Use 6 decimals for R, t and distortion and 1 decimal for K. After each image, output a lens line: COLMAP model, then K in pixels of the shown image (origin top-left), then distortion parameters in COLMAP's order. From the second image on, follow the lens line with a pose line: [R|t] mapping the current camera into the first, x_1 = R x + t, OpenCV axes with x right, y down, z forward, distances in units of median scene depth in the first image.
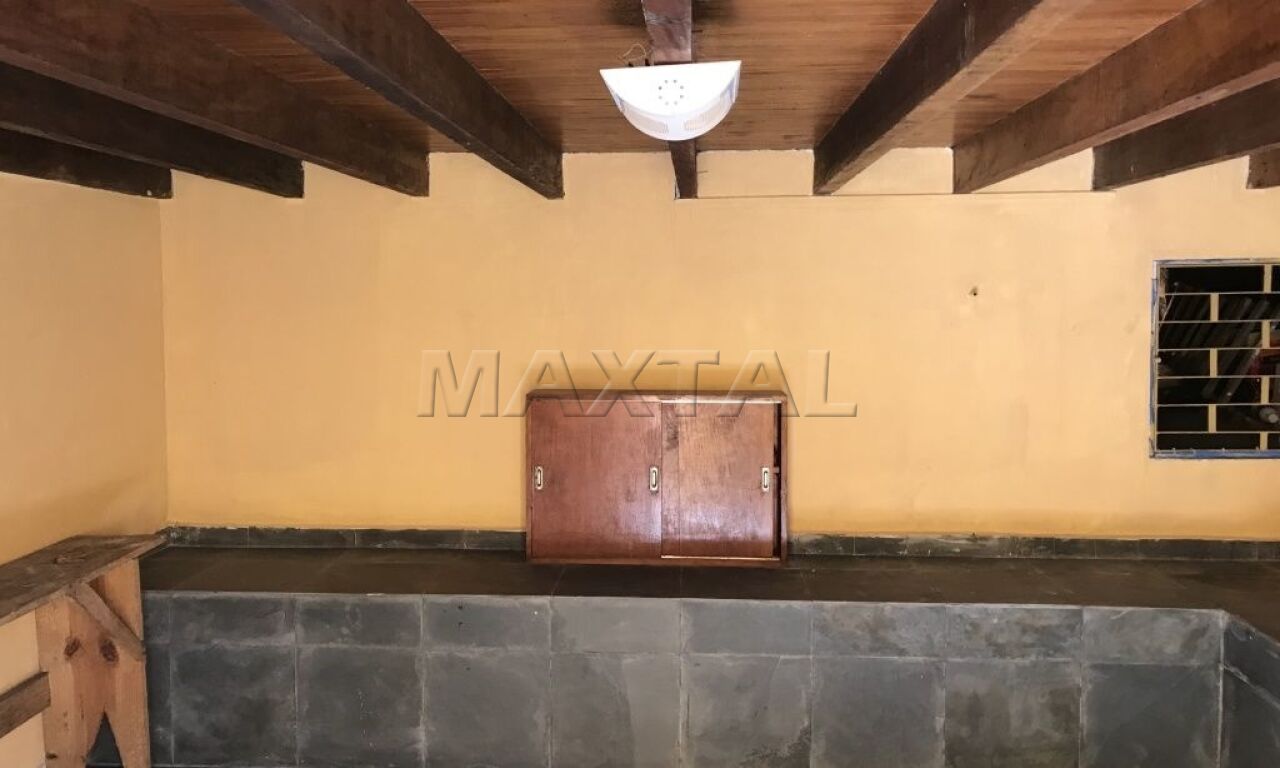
lens RADIAL K [[1045.2, 0, 653.8], [0, 1045.2, 381.9], [0, 0, 1]] dist [0.029955, -0.039102]
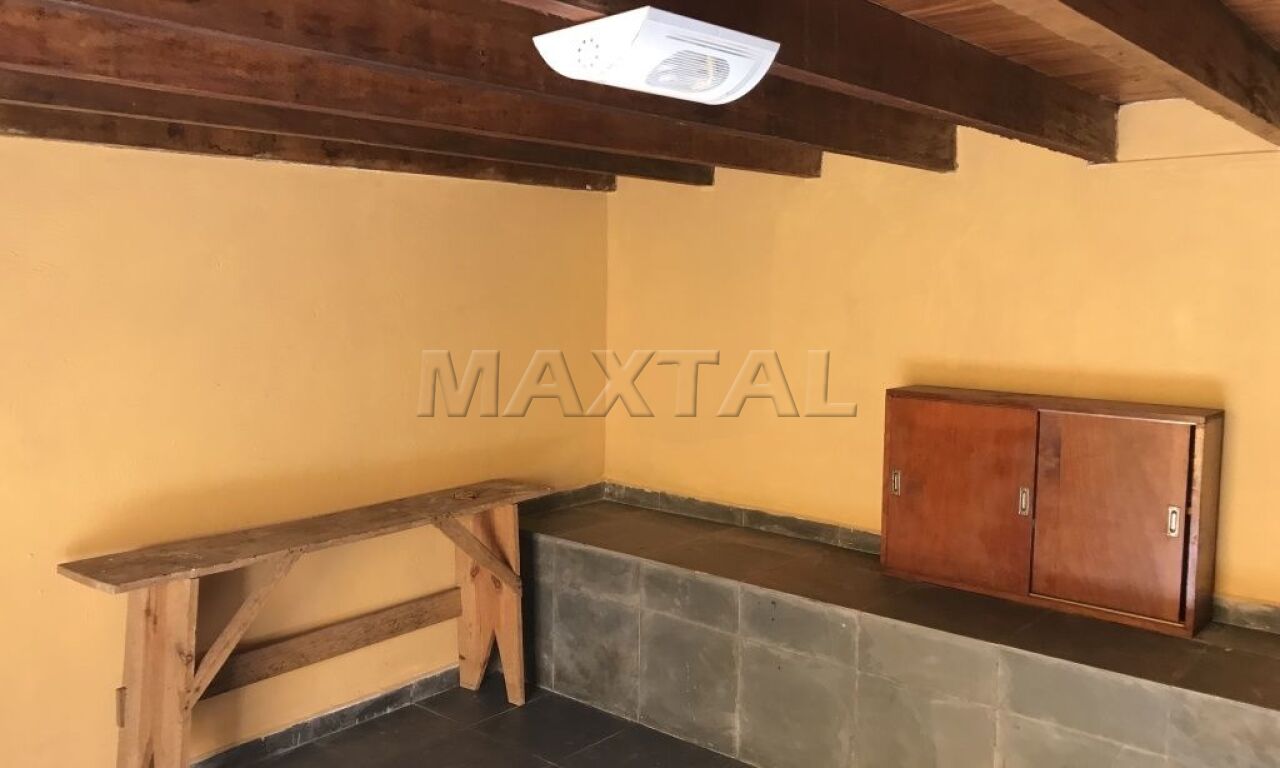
lens RADIAL K [[1045.2, 0, 645.5], [0, 1045.2, 370.9], [0, 0, 1]] dist [0.029955, -0.039102]
pose [[0.798001, 0.063746, -0.599275, 0.284170], [-0.060125, 0.997850, 0.026080, -0.015981], [0.599649, 0.015220, 0.800118, 0.151241]]
